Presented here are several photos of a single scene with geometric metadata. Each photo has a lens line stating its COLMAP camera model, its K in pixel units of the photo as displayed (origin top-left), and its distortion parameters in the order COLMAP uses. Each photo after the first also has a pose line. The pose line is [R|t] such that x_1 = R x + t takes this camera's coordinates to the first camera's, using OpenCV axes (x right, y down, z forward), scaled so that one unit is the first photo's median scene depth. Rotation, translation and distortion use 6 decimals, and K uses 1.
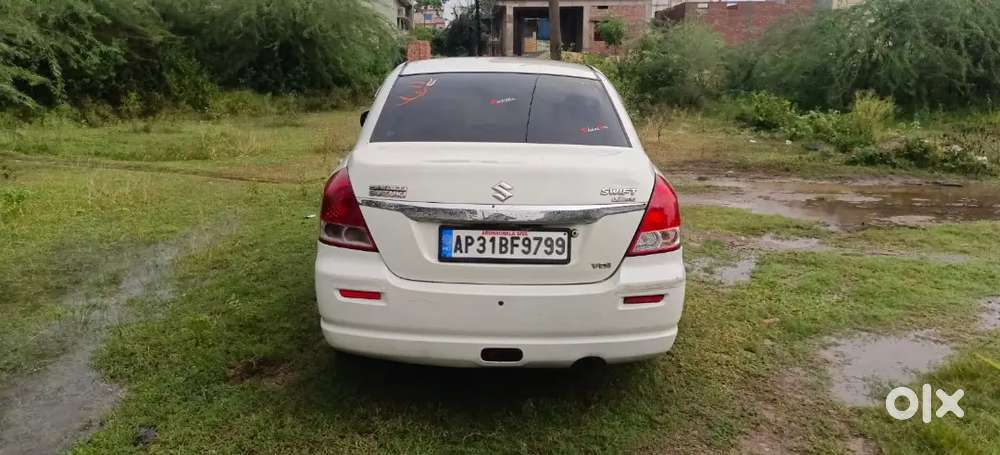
lens RADIAL K [[750.6, 0, 496.0], [0, 750.6, 229.8], [0, 0, 1]] dist [0.042746, -0.033180]
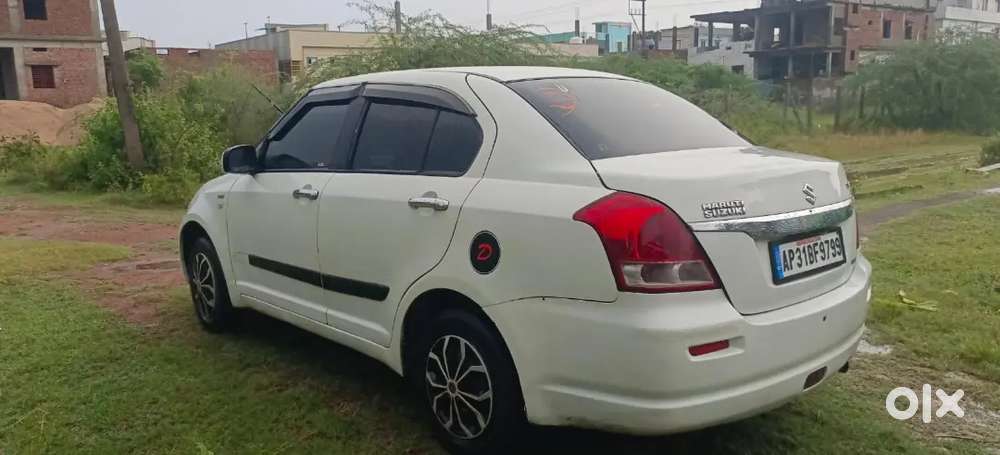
lens RADIAL K [[750.6, 0, 496.0], [0, 750.6, 229.8], [0, 0, 1]] dist [0.042746, -0.033180]
pose [[0.752728, -0.128947, 0.645579, -0.843961], [0.169826, 0.985473, -0.001176, -0.070325], [-0.636049, 0.110521, 0.763692, 0.547931]]
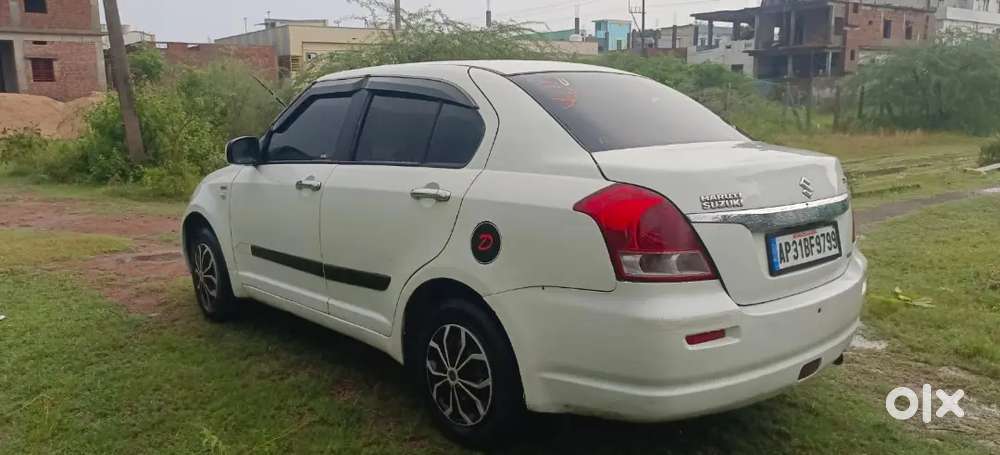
lens RADIAL K [[752.1, 0, 491.1], [0, 752.1, 230.4], [0, 0, 1]] dist [0.031598, -0.013969]
pose [[0.755921, -0.124529, 0.642710, -0.858733], [0.160683, 0.987003, 0.002251, -0.062413], [-0.634637, 0.101571, 0.766107, 0.539510]]
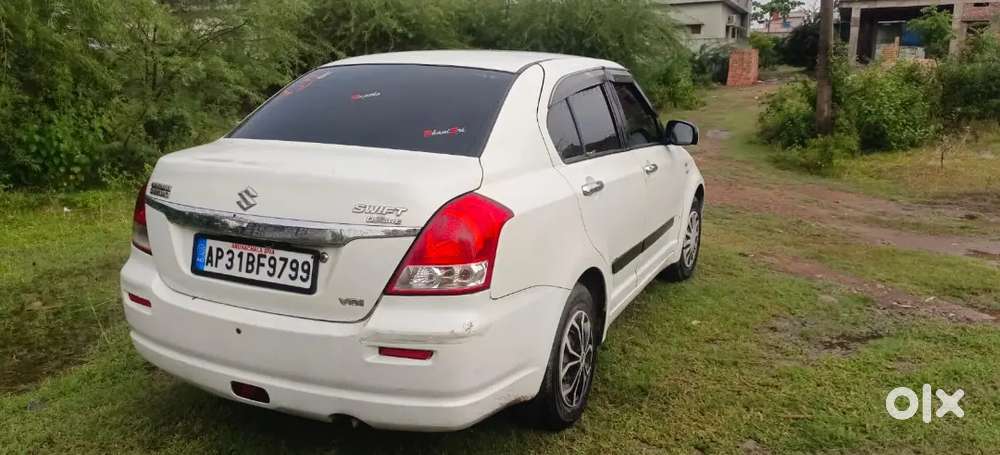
lens RADIAL K [[750.6, 0, 496.0], [0, 750.6, 229.8], [0, 0, 1]] dist [0.042746, -0.033180]
pose [[0.896872, 0.087525, -0.433544, 0.617756], [-0.094403, 0.995518, 0.005685, -0.046965], [0.432099, 0.035829, 0.901114, 0.355891]]
